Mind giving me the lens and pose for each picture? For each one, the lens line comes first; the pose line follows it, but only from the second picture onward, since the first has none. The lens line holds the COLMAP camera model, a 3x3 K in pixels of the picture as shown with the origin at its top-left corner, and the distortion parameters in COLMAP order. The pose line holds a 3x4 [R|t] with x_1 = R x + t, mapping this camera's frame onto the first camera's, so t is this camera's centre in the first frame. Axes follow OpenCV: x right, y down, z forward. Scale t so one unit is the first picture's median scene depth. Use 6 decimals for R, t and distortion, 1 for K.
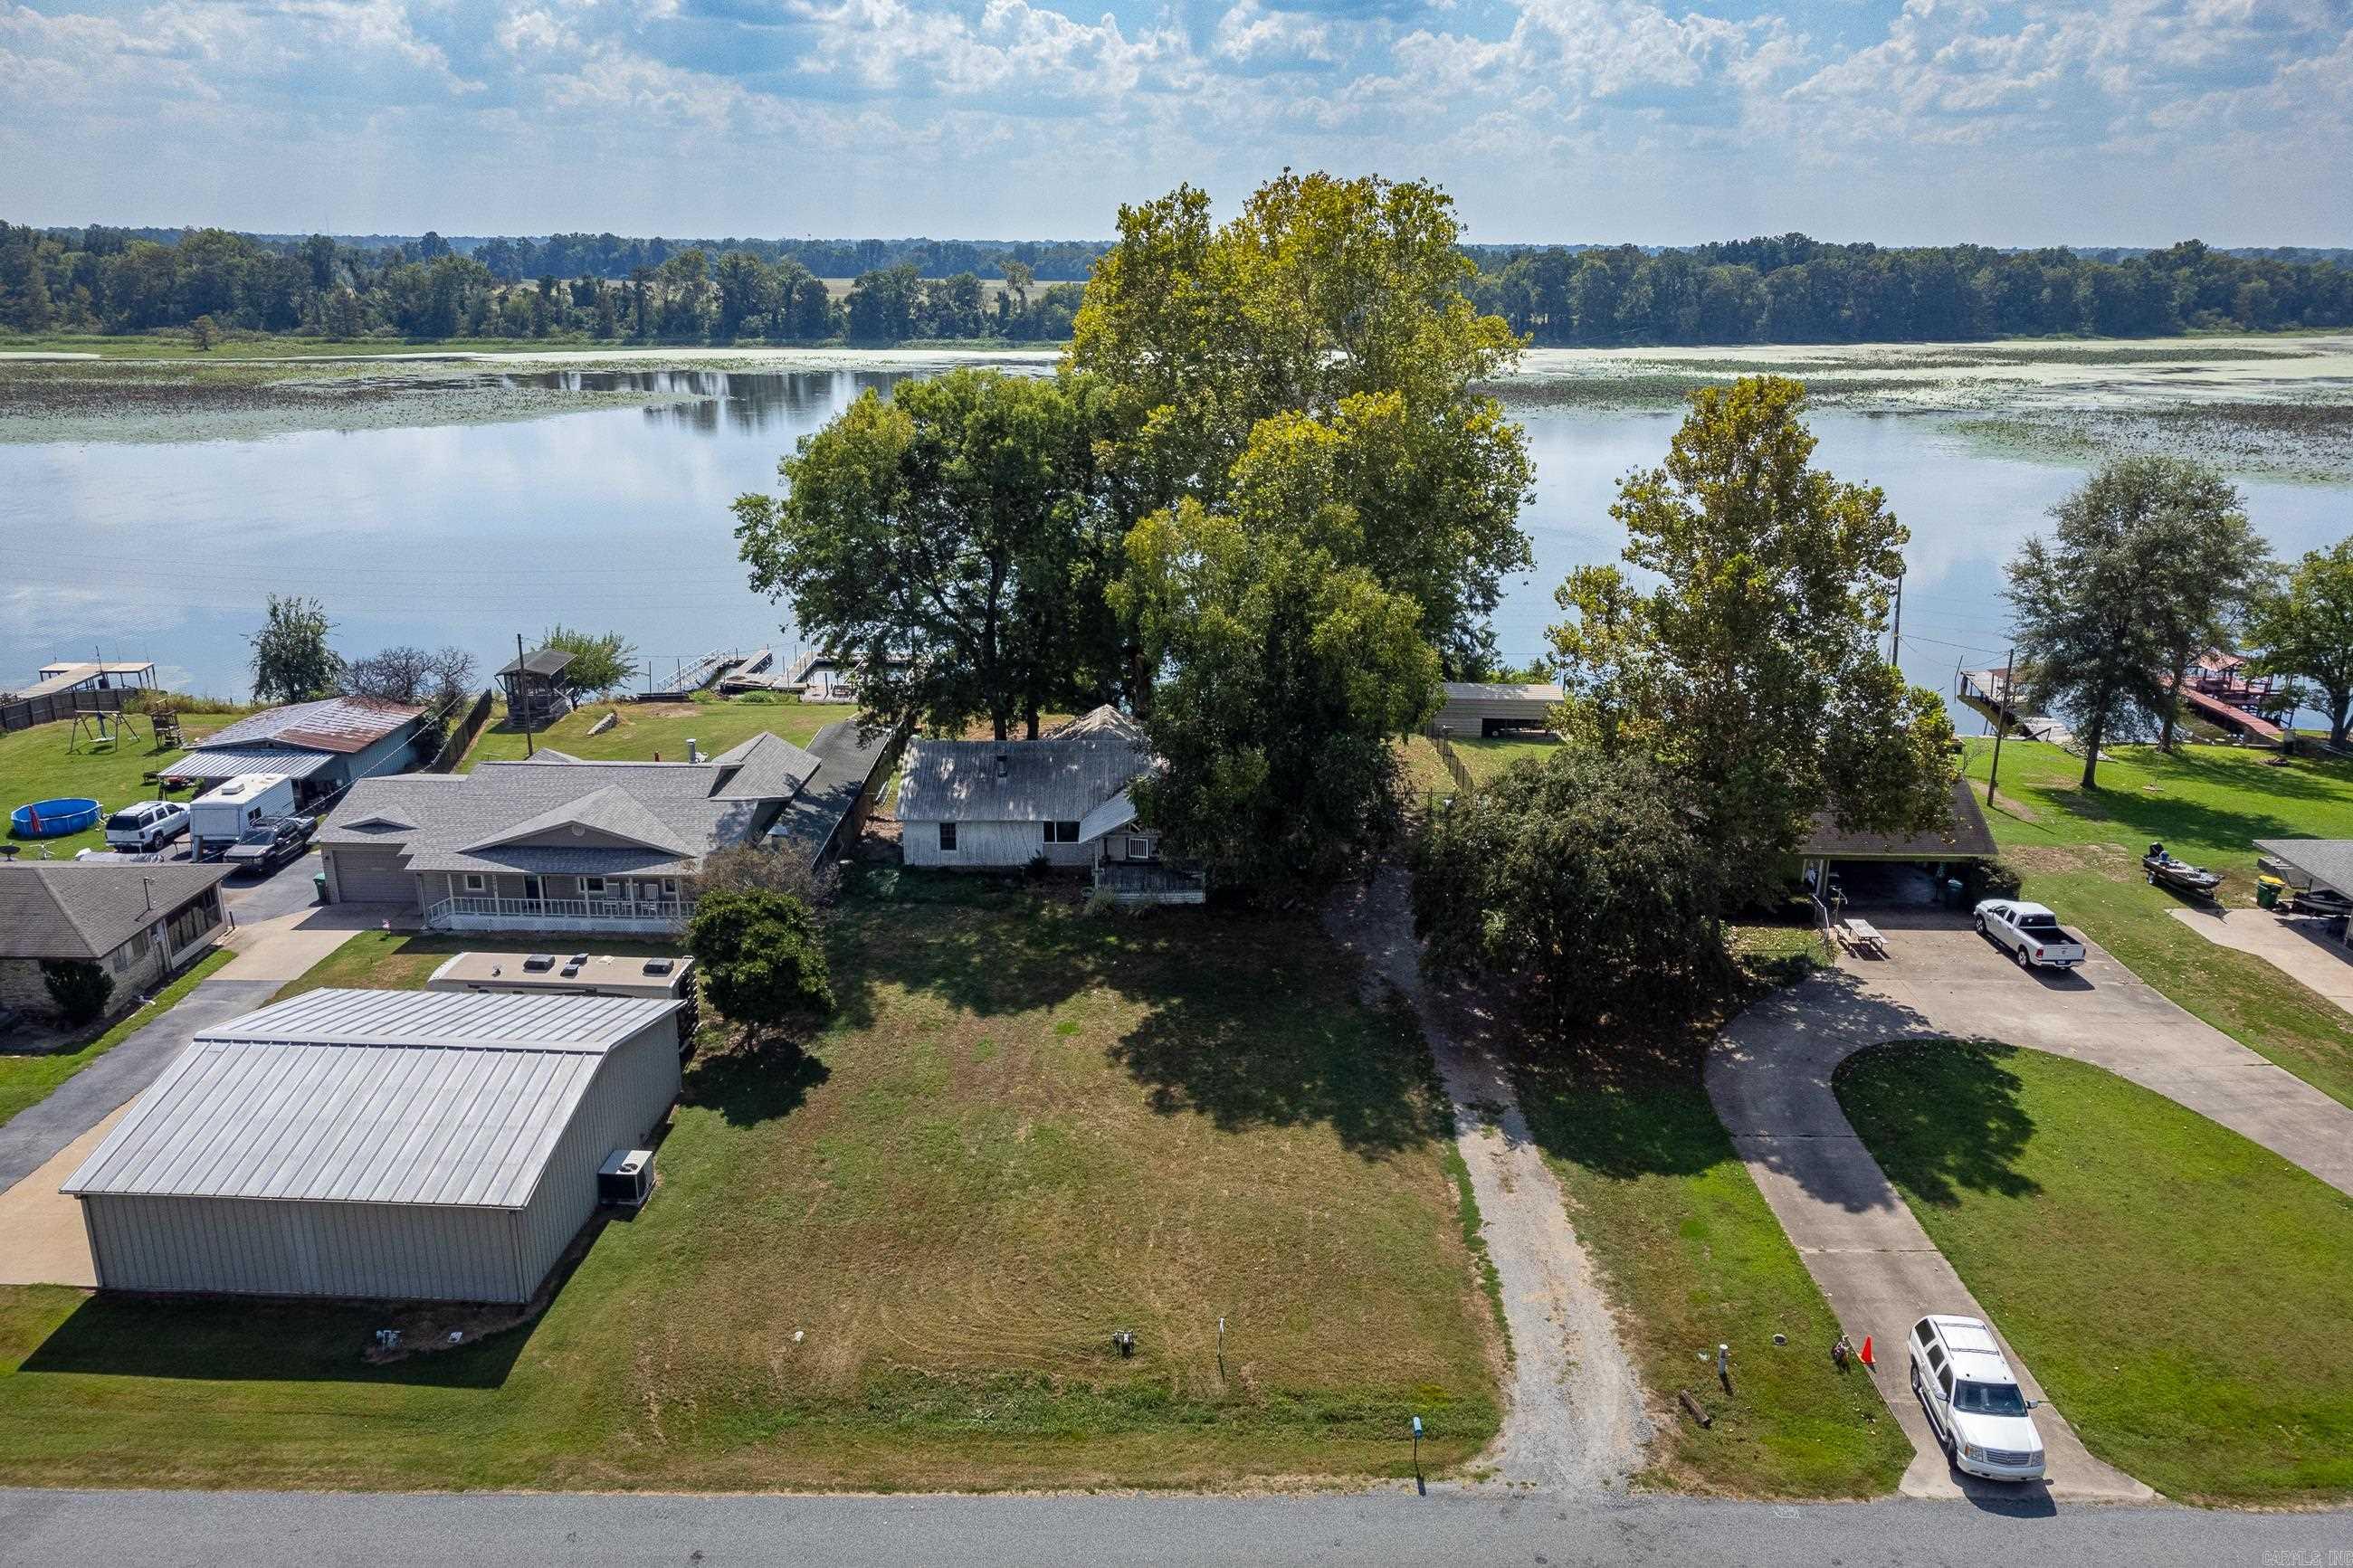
lens RADIAL K [[1704.6, 0, 1161.8], [0, 1704.6, 870.1], [0, 0, 1]] dist [-0.005923, 0.027302]
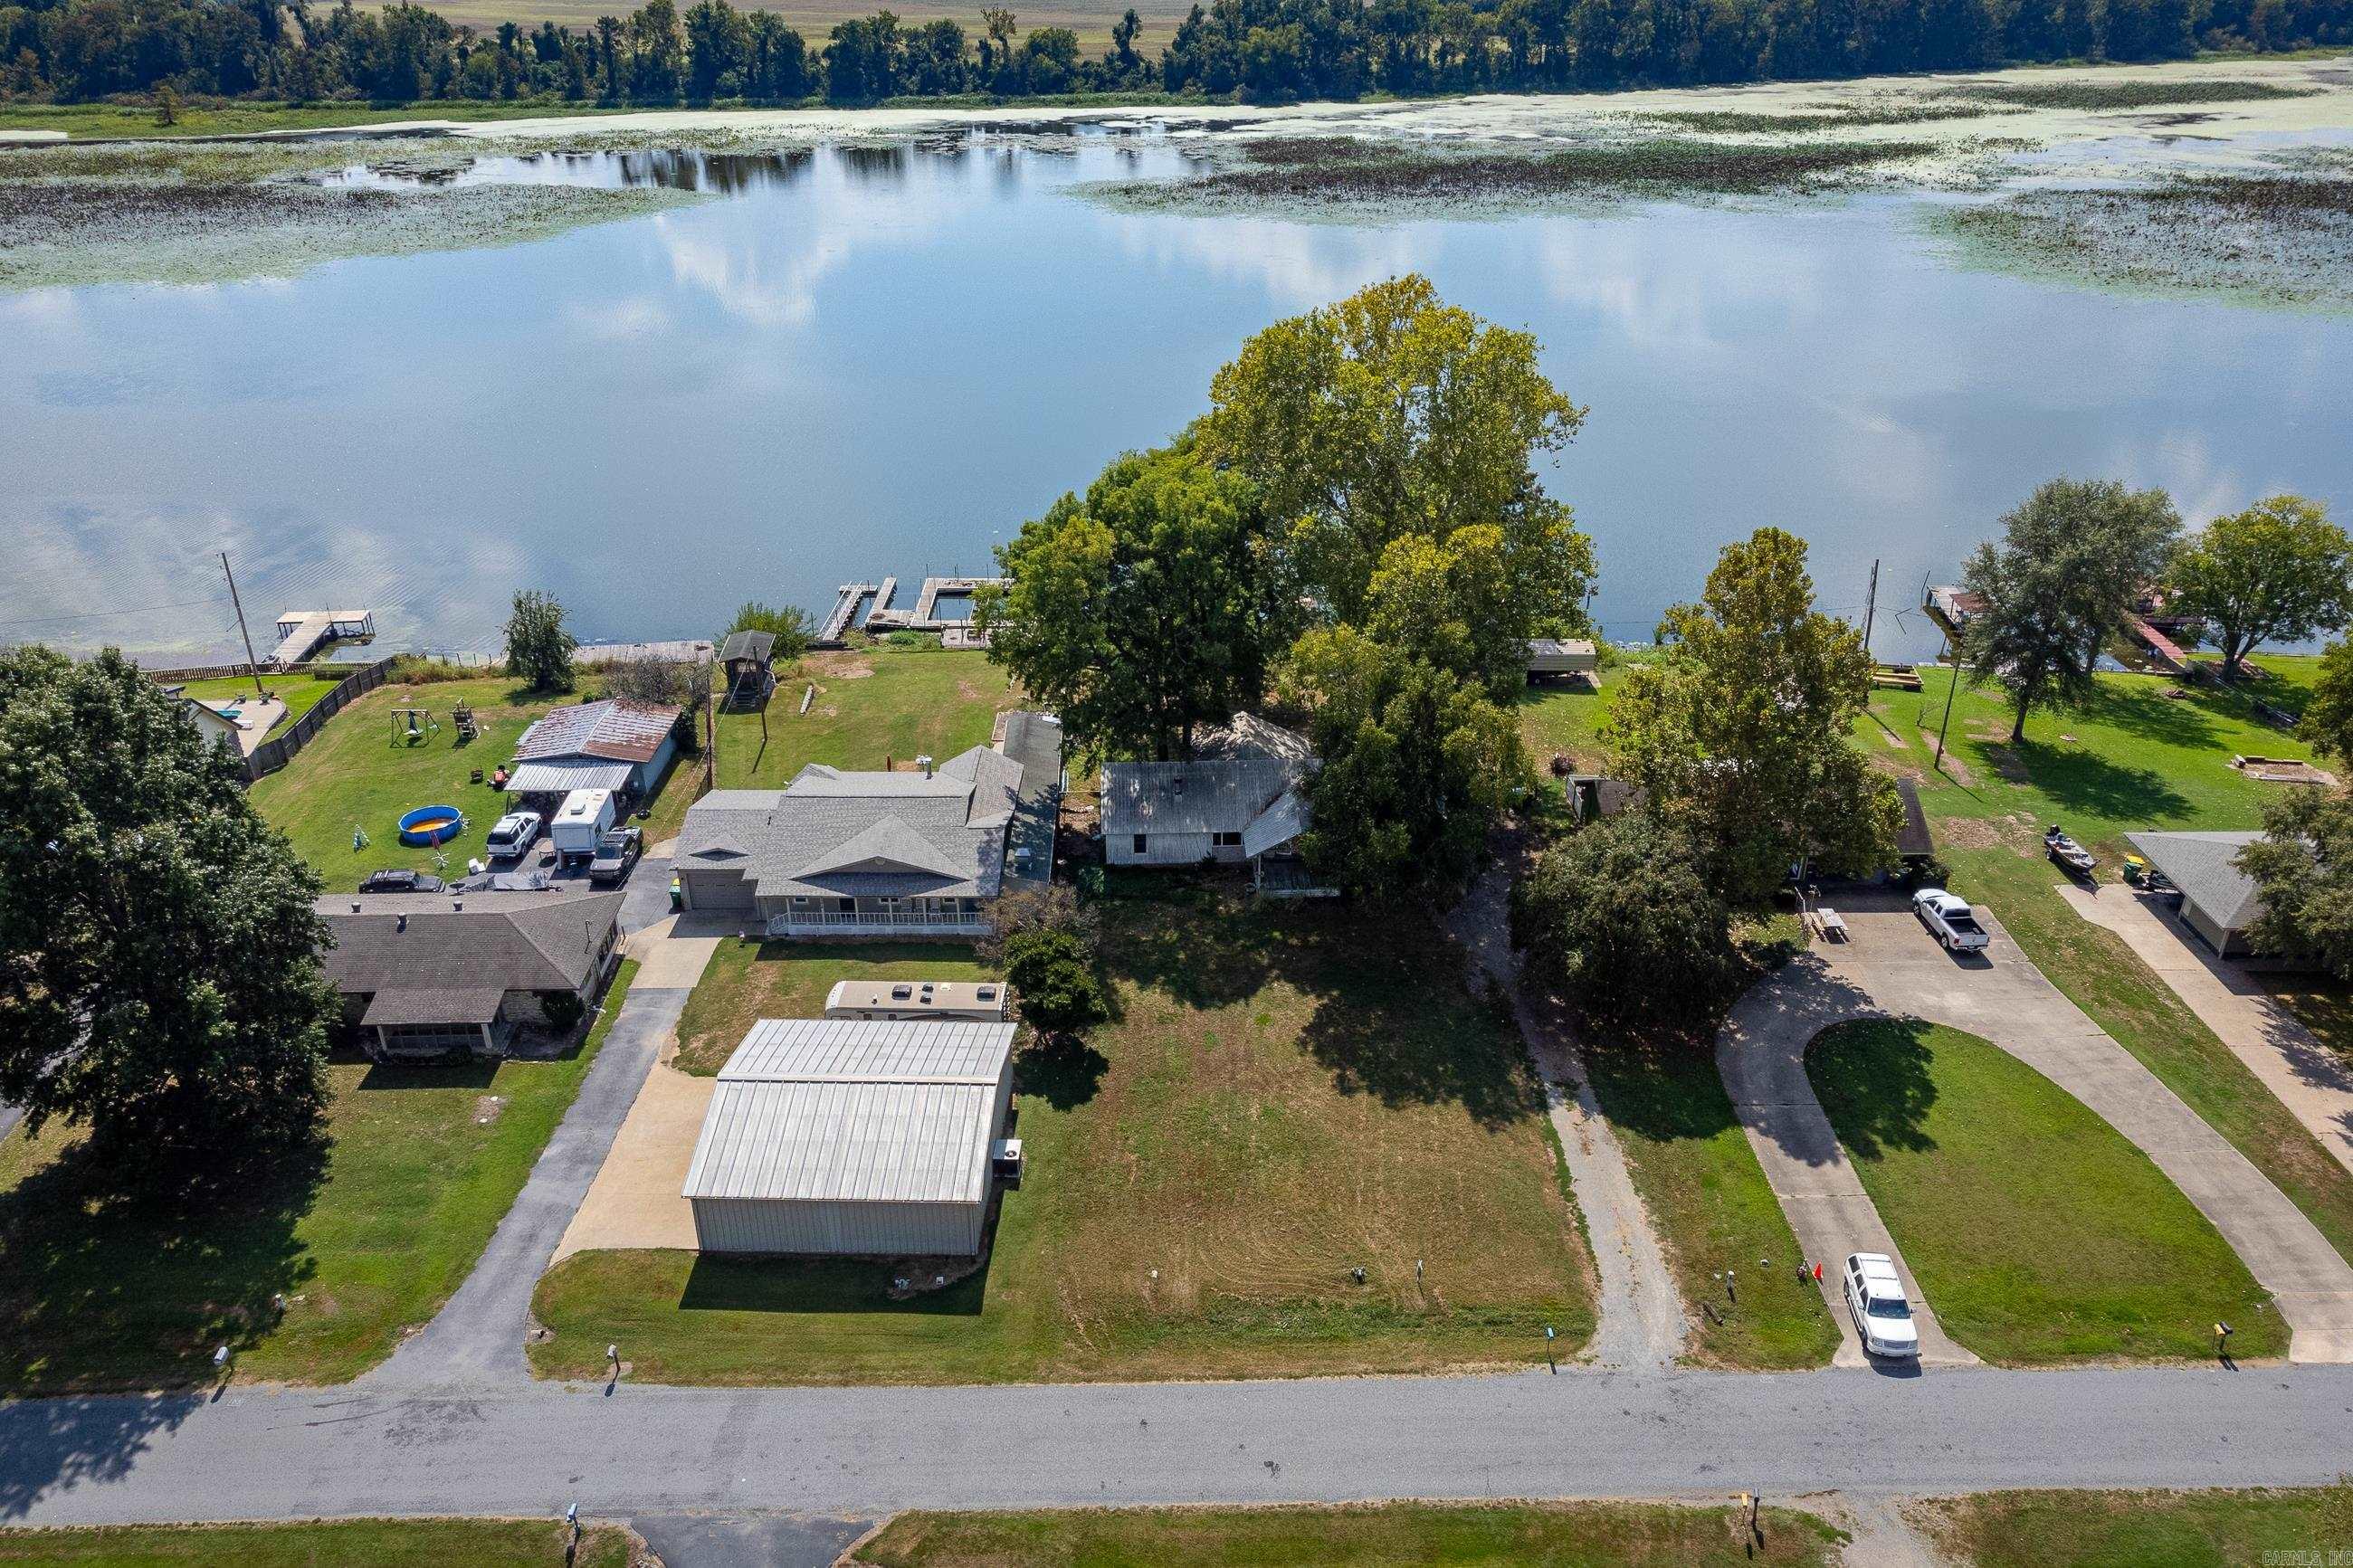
lens RADIAL K [[1657.5, 0, 1156.4], [0, 1657.5, 935.0], [0, 0, 1]] dist [0.003847, 0.003540]
pose [[0.999674, -0.025228, 0.003831, -0.146100], [0.024016, 0.980937, 0.192835, -0.239275], [-0.008623, -0.192680, 0.981224, -0.329838]]
